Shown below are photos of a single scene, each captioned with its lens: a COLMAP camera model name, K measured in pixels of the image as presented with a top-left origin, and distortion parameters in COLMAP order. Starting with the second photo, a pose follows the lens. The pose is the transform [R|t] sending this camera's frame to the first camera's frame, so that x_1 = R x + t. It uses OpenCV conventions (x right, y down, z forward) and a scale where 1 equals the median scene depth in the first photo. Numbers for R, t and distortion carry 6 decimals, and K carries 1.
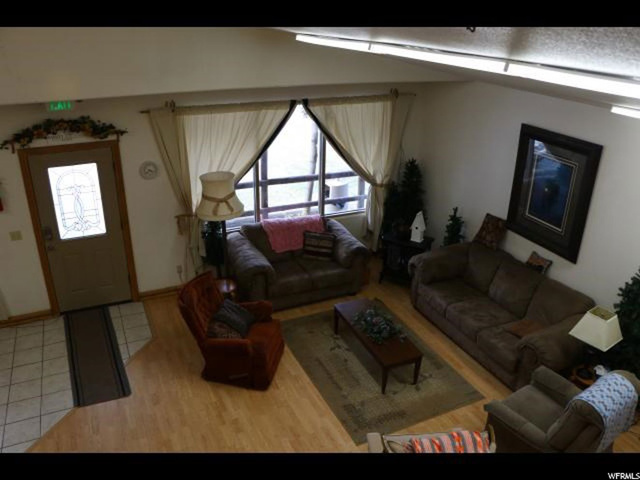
lens RADIAL K [[527.4, 0, 320.0], [0, 527.4, 240.0], [0, 0, 1]] dist [-0.182616, 0.160572]
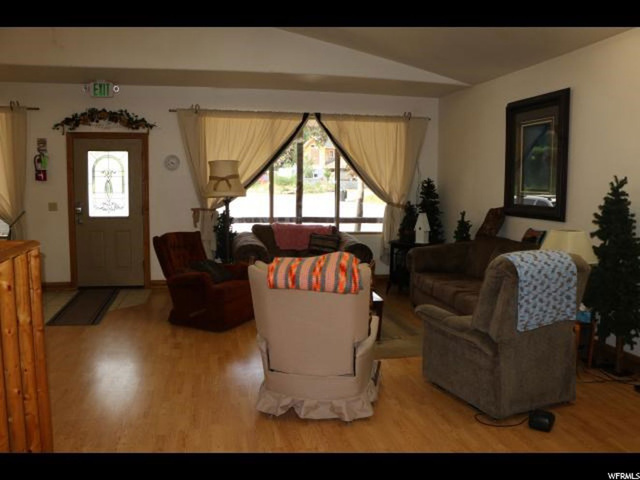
lens RADIAL K [[527.4, 0, 320.0], [0, 527.4, 240.0], [0, 0, 1]] dist [-0.182616, 0.160572]
pose [[0.973546, 0.015192, -0.227986, 0.249833], [-0.085072, 0.950152, -0.299958, 0.340814], [0.212064, 0.311418, 0.926309, 0.063116]]
